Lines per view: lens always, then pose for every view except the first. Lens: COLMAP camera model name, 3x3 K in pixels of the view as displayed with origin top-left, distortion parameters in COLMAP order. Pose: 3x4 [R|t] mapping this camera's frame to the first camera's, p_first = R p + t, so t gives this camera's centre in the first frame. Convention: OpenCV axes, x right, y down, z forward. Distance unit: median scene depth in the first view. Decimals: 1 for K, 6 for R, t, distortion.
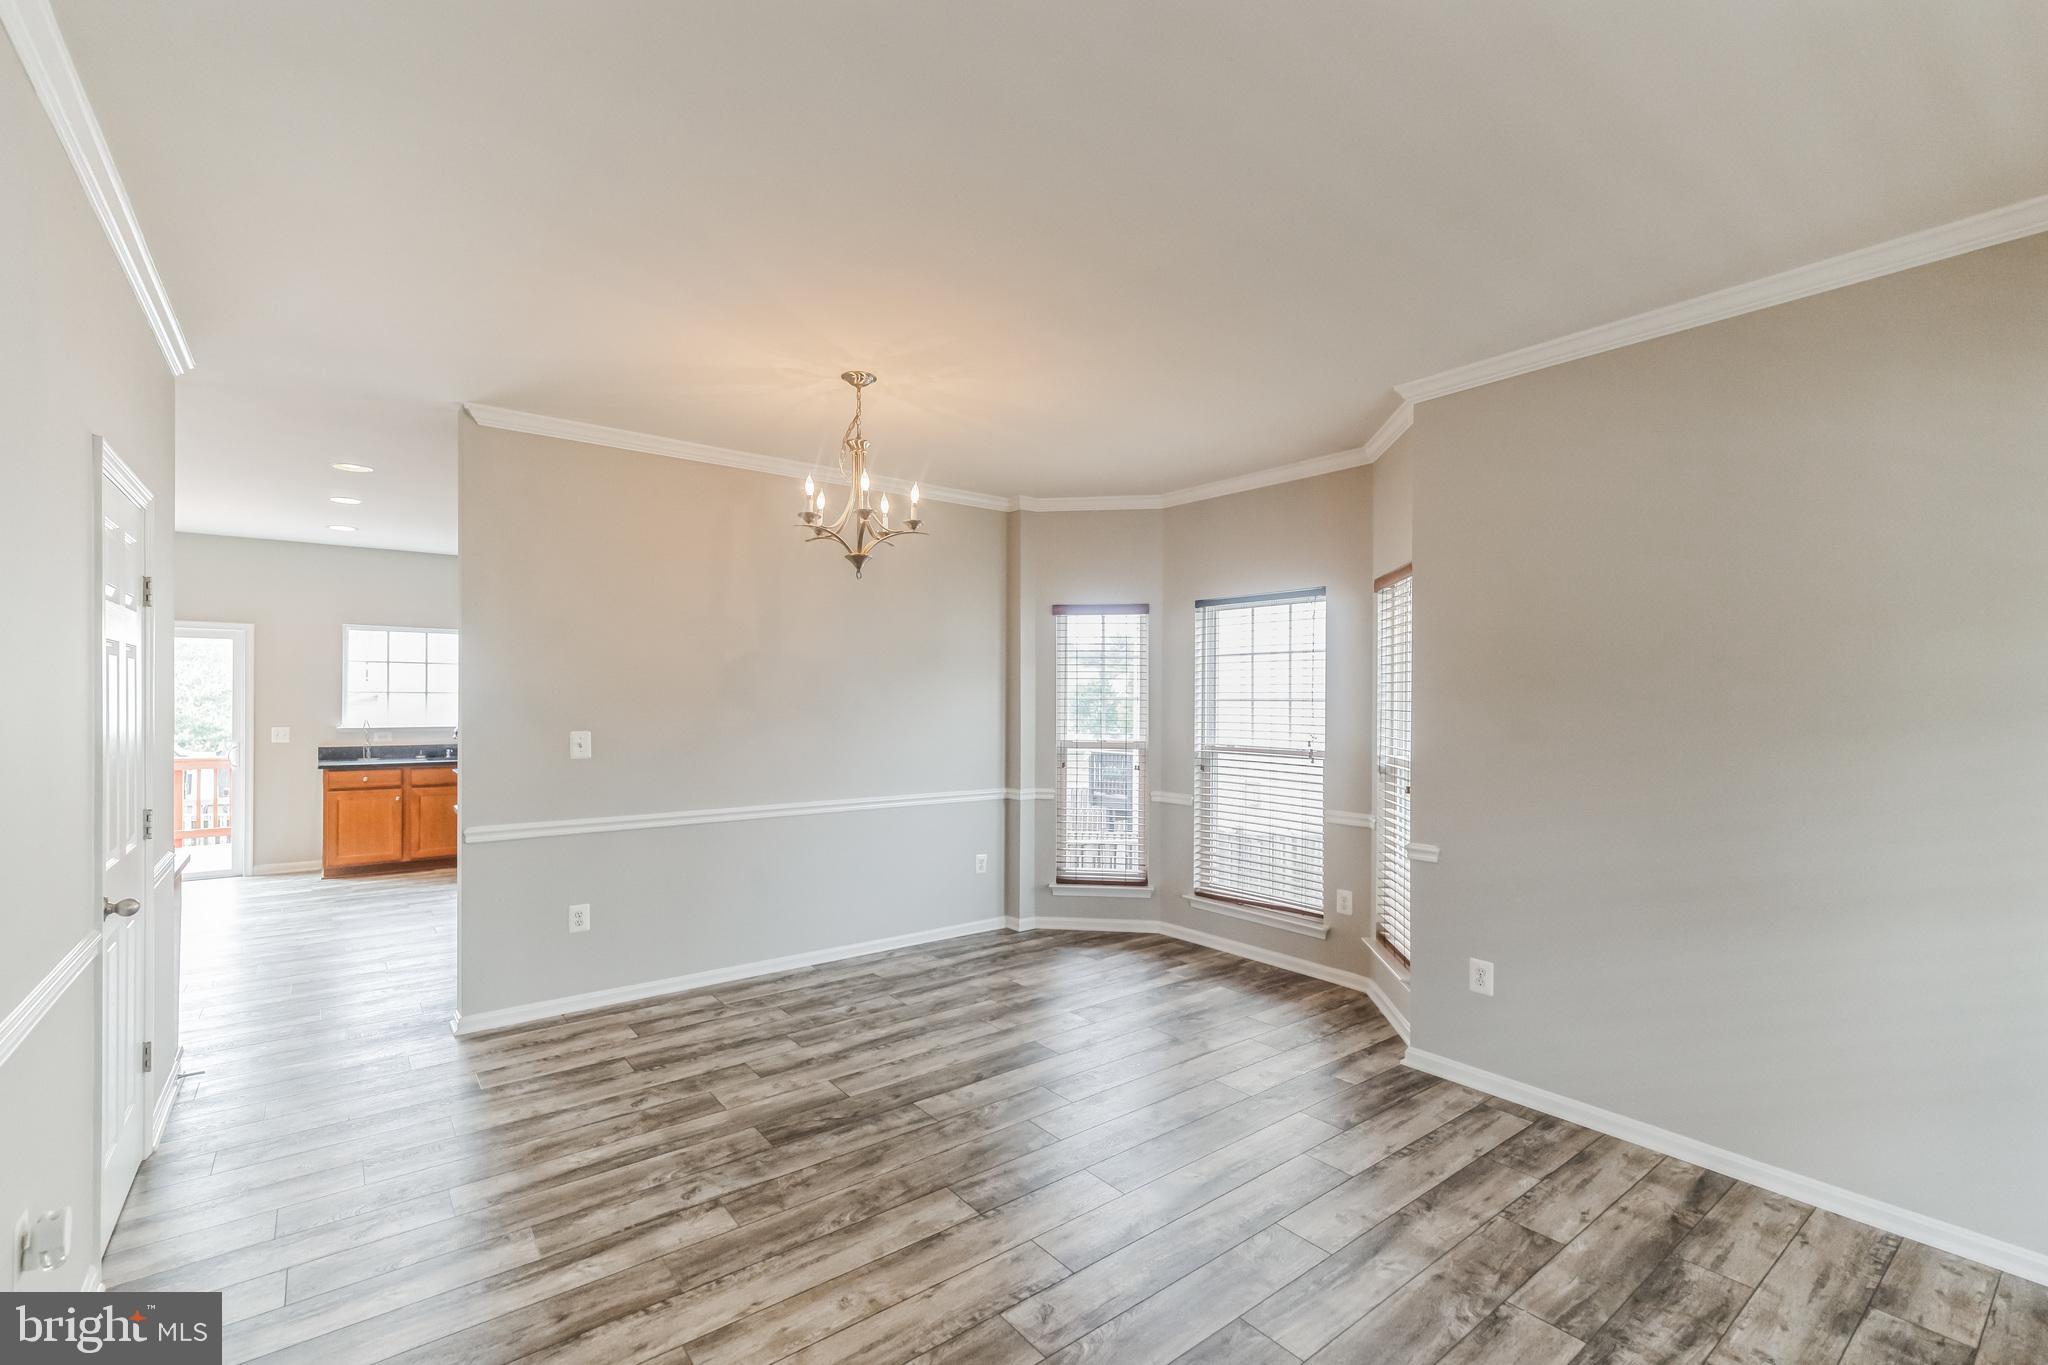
lens RADIAL K [[895.3, 0, 1023.9], [0, 895.3, 692.2], [0, 0, 1]] dist [0.002925, 0.000662]
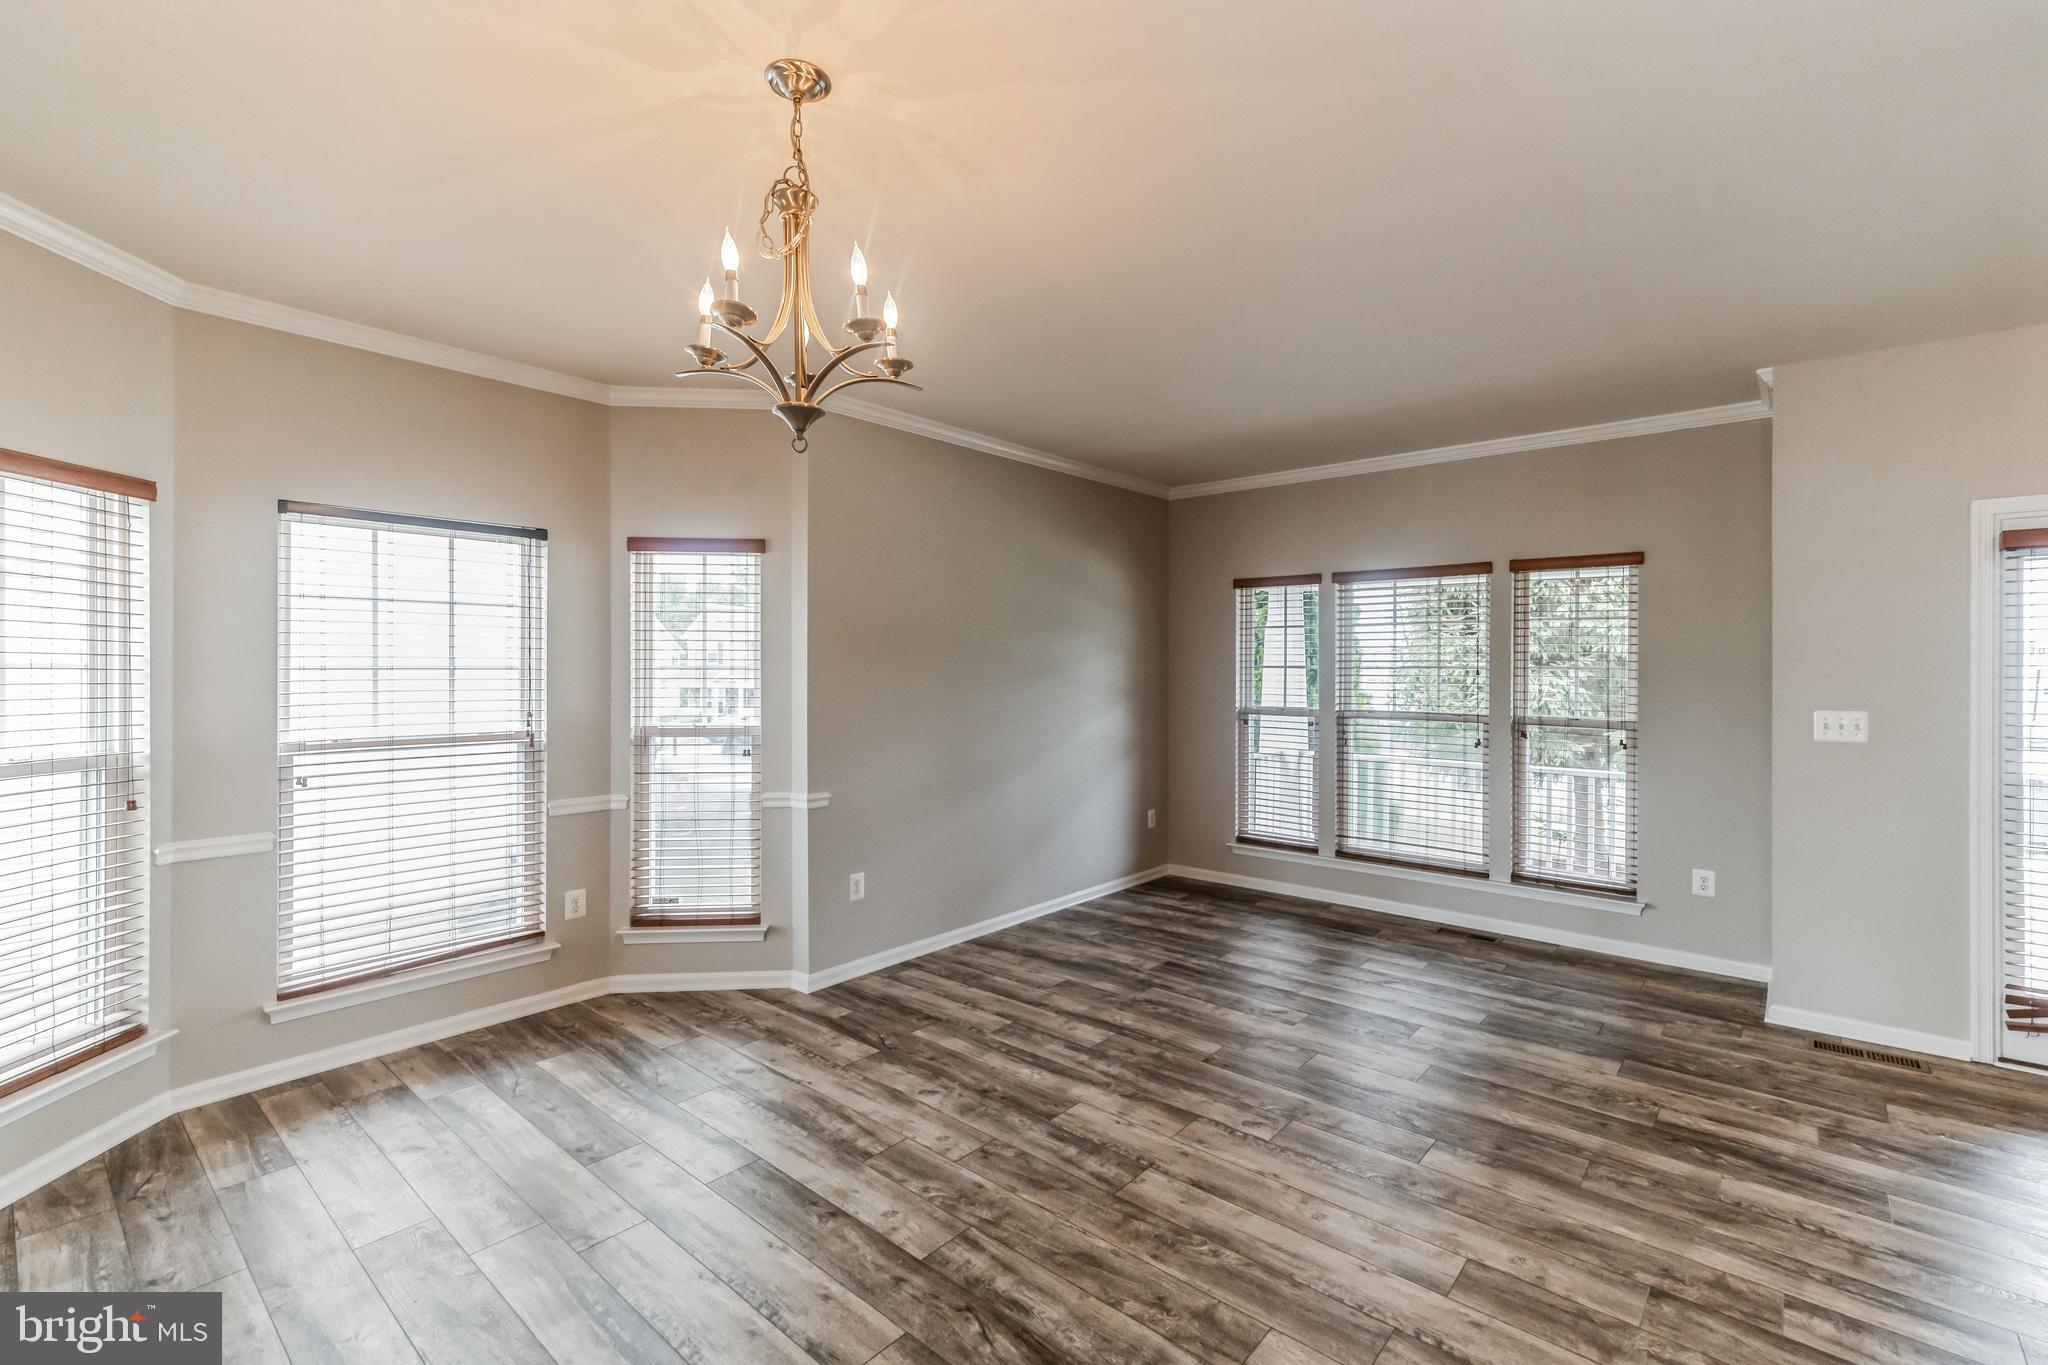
lens RADIAL K [[893.0, 0, 1048.4], [0, 893.0, 665.4], [0, 0, 1]] dist [0.004180, 0.000333]
pose [[-0.209828, -0.002684, 0.977735, -0.744508], [-0.008293, 0.999965, 0.000965, 0.002295], [-0.977703, -0.007906, -0.209843, 0.963414]]
